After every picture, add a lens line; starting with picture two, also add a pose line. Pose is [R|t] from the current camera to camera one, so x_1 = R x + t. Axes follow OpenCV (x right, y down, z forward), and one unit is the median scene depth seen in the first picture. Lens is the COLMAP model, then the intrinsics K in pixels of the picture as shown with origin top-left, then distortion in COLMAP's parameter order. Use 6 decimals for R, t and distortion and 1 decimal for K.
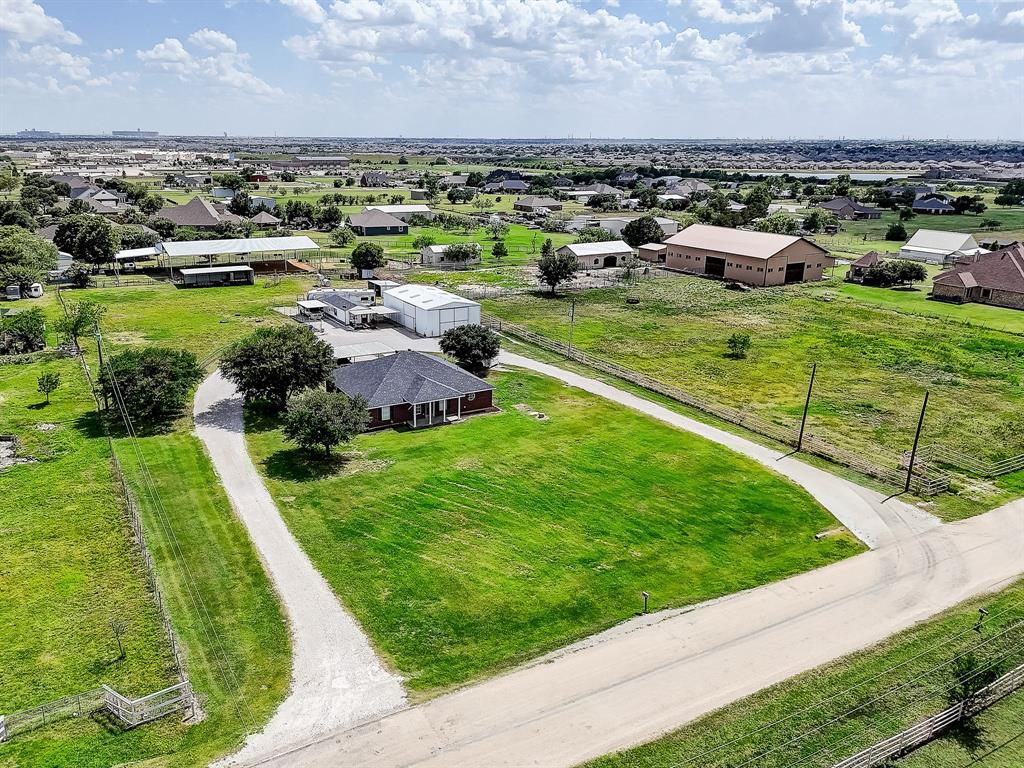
lens RADIAL K [[817.7, 0, 512.0], [0, 817.7, 384.0], [0, 0, 1]] dist [0.063748, -0.066336]
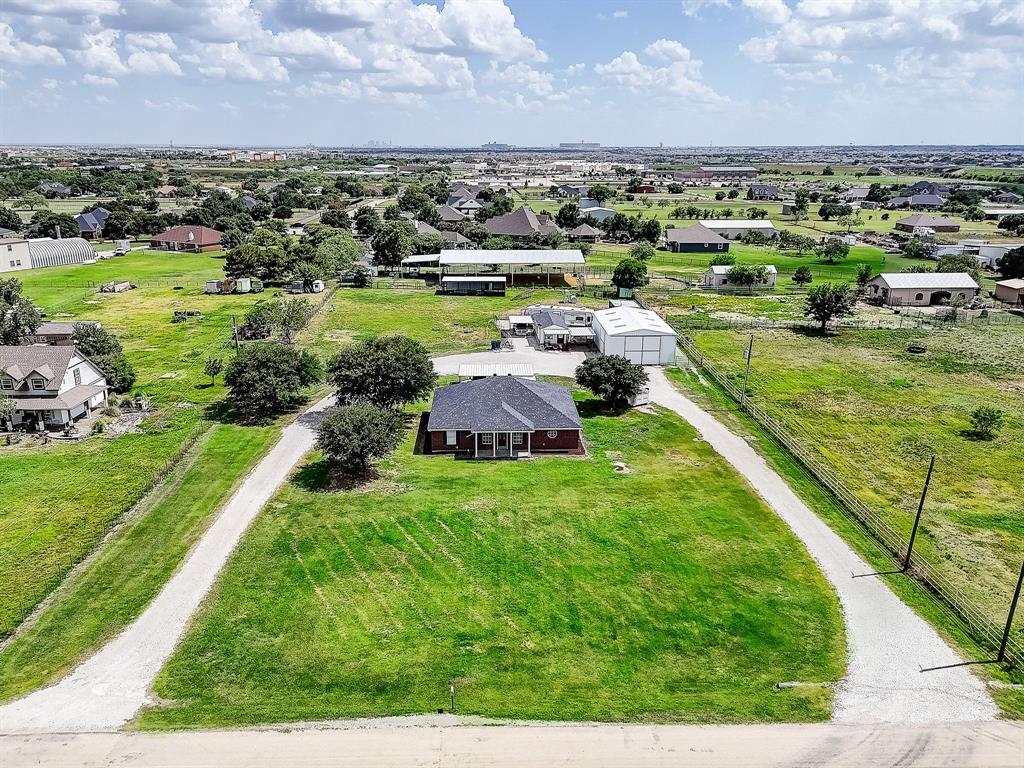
lens RADIAL K [[852.9, 0, 512.6], [0, 852.9, 415.3], [0, 0, 1]] dist [0.076074, -0.091315]
pose [[0.882680, 0.136105, -0.449835, 0.177817], [-0.130903, 0.990470, 0.042822, -0.021233], [0.451376, 0.021087, 0.892085, 0.073924]]
